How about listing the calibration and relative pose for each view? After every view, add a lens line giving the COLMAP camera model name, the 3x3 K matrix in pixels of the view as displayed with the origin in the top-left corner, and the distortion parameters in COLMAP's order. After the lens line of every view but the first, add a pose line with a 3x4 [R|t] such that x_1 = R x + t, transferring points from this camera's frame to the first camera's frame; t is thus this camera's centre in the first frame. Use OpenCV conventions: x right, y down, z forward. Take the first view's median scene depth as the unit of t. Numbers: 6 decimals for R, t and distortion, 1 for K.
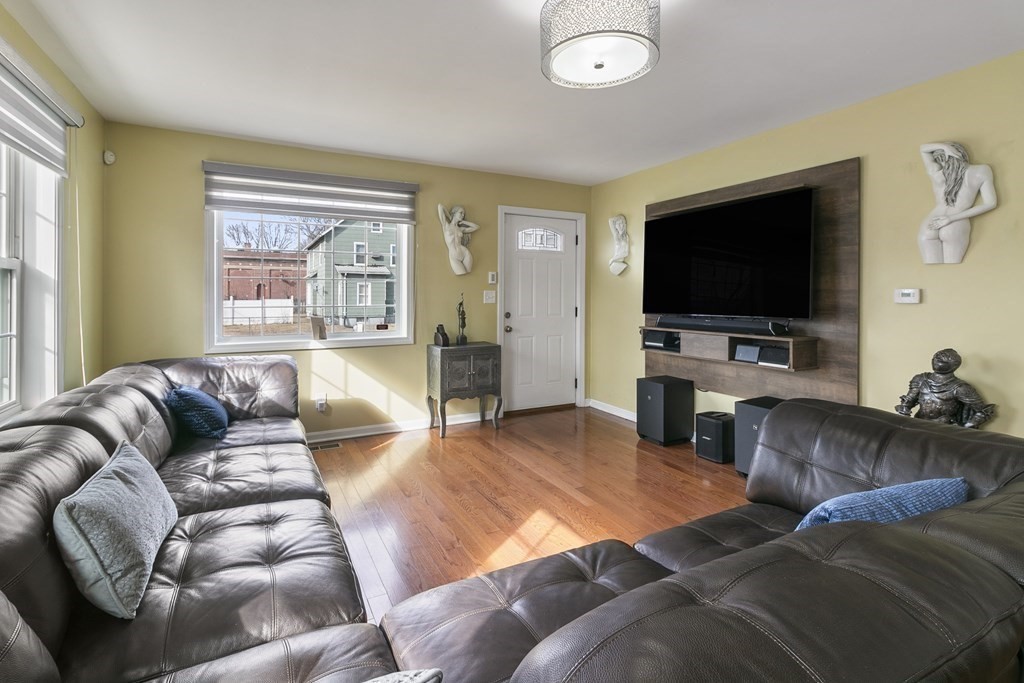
lens RADIAL K [[477.9, 0, 514.8], [0, 477.9, 292.6], [0, 0, 1]] dist [-0.001487, 0.000915]
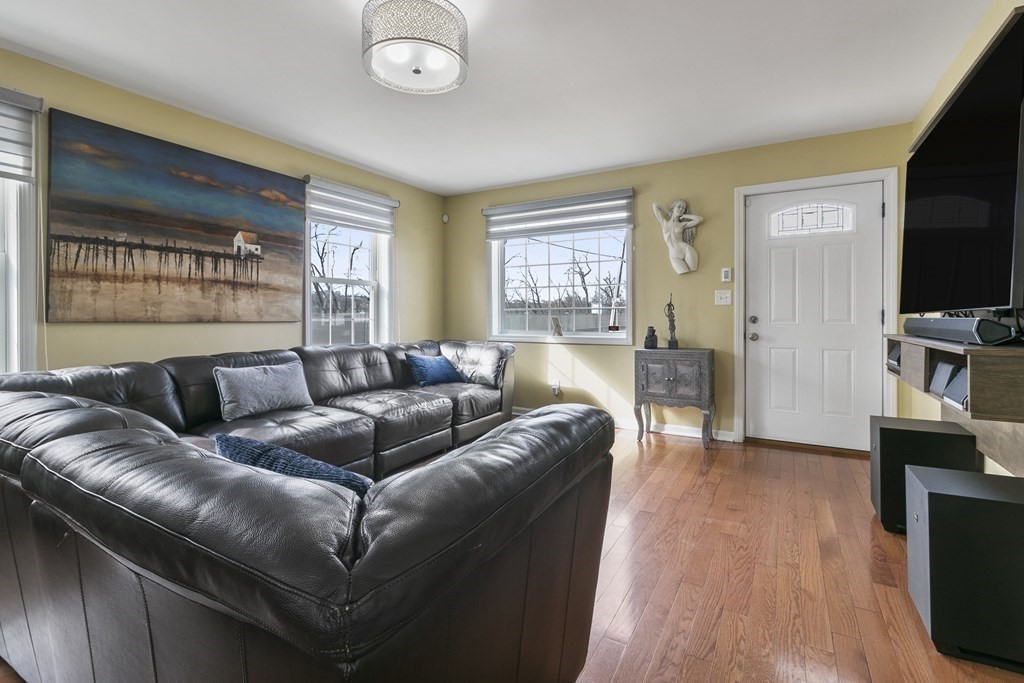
lens RADIAL K [[477.9, 0, 505.5], [0, 477.9, 313.0], [0, 0, 1]] dist [-0.001487, 0.000915]
pose [[0.519287, -0.006421, -0.854576, 0.617311], [0.006057, 0.999974, -0.003833, 0.049040], [0.854579, -0.003186, 0.519312, 0.288565]]
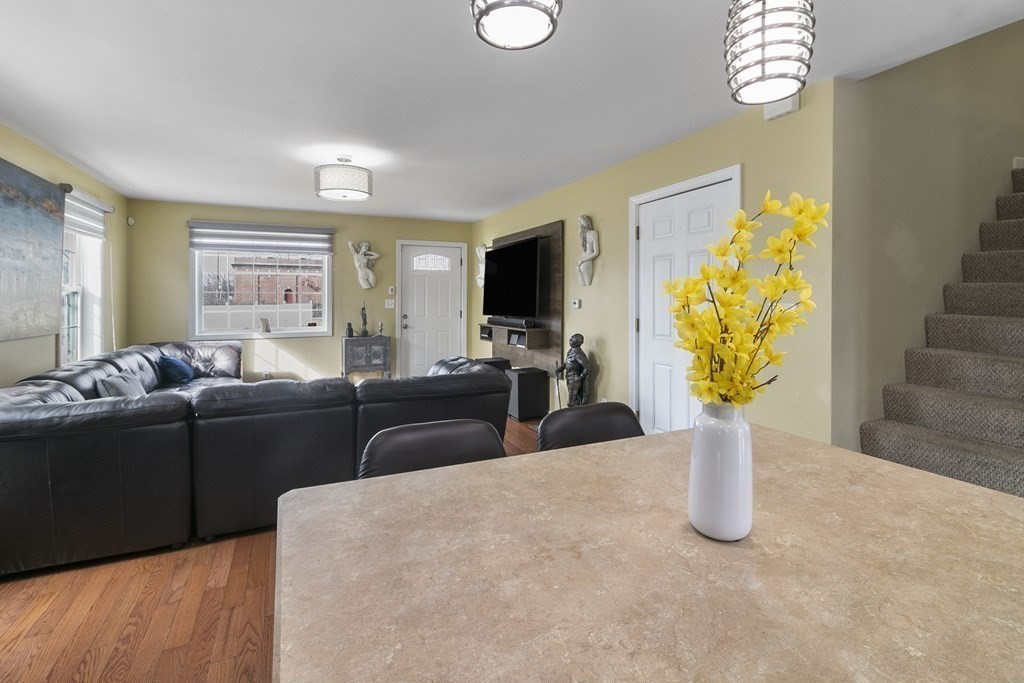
lens RADIAL K [[477.9, 0, 516.0], [0, 477.9, 293.7], [0, 0, 1]] dist [-0.001487, 0.000915]
pose [[0.998759, -0.004860, -0.049567, 0.513167], [0.004579, 0.999973, -0.005793, -0.014571], [0.049594, 0.005559, 0.998754, -0.532172]]
